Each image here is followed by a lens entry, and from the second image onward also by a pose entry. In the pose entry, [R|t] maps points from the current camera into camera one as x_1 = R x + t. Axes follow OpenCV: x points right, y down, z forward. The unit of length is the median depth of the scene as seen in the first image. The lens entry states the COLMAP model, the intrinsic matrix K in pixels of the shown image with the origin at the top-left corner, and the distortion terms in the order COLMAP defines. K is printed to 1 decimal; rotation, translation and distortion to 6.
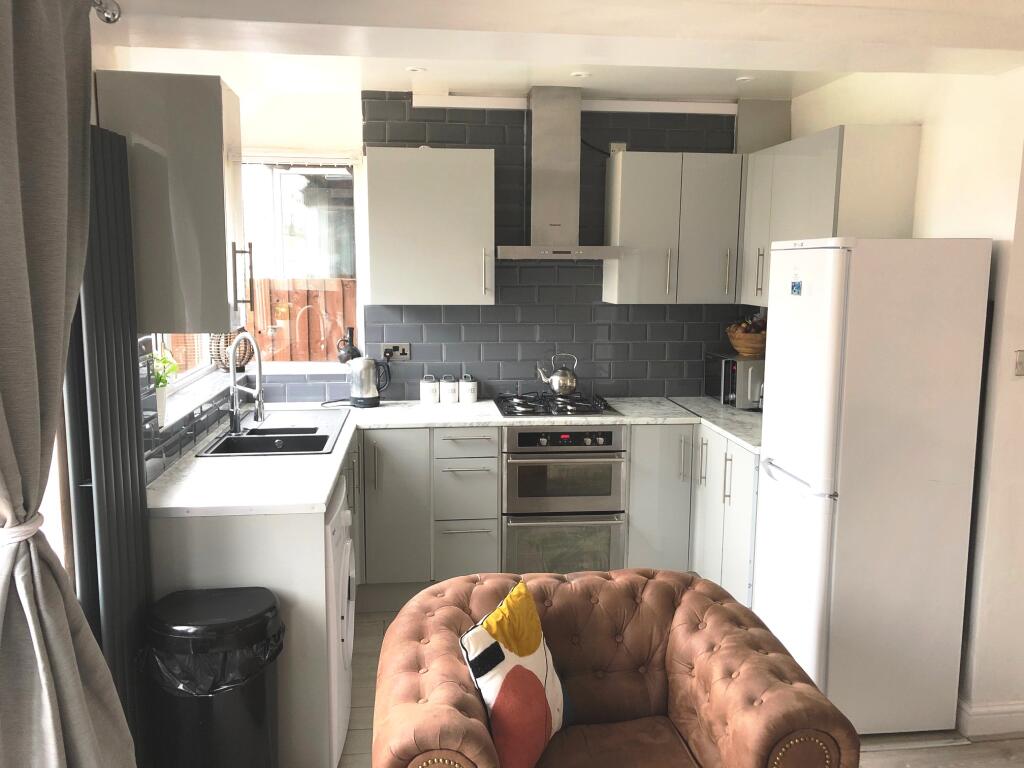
lens RADIAL K [[831.8, 0, 512.0], [0, 831.8, 384.0], [0, 0, 1]] dist [0.006711, -0.000428]
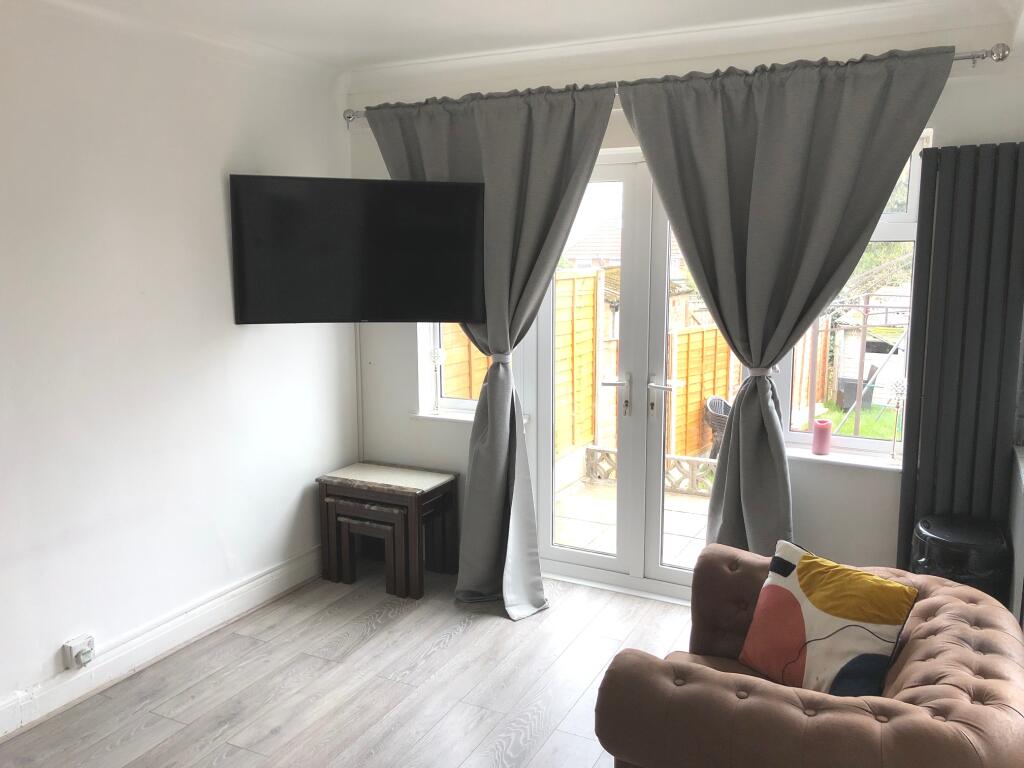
lens RADIAL K [[831.8, 0, 512.0], [0, 831.8, 384.0], [0, 0, 1]] dist [0.006711, -0.000428]
pose [[-0.562976, 0.133430, -0.815631, 0.567791], [-0.117336, 0.963982, 0.238688, -0.087281], [0.818101, 0.230078, -0.527043, 0.613146]]
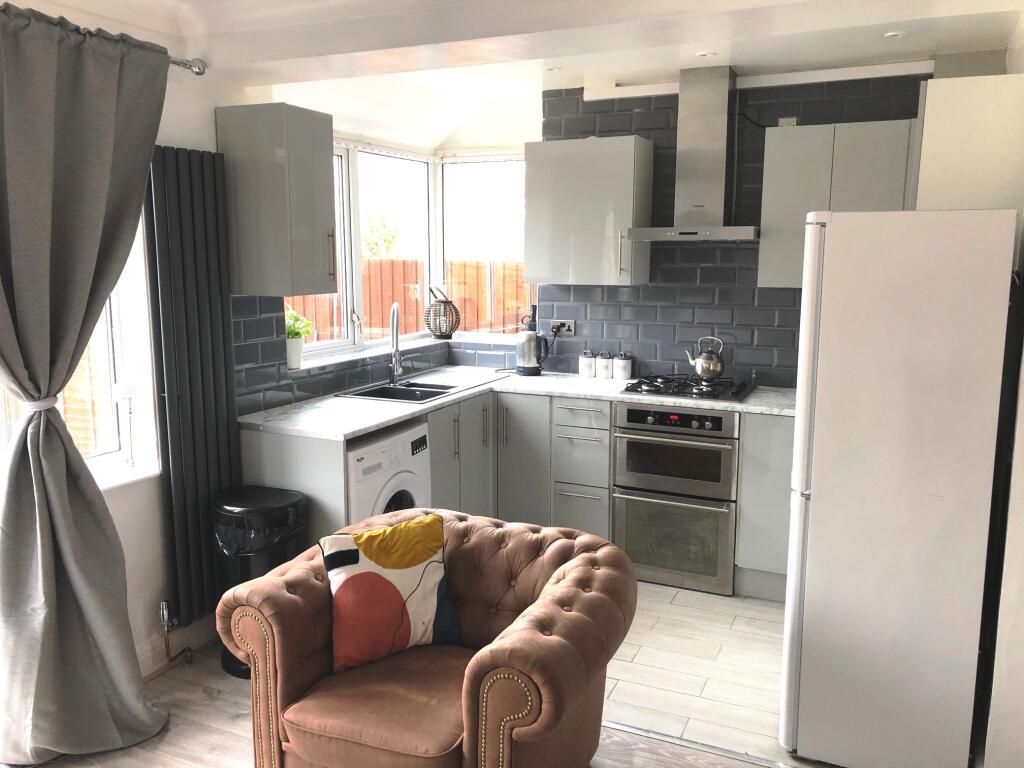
lens RADIAL K [[839.4, 0, 512.0], [0, 839.4, 384.0], [0, 0, 1]] dist [0.002389, -0.003216]
pose [[0.849959, 0.078659, -0.520943, 0.399915], [-0.073149, 0.996834, 0.031168, 0.005391], [0.521746, 0.011615, 0.853022, 0.028434]]
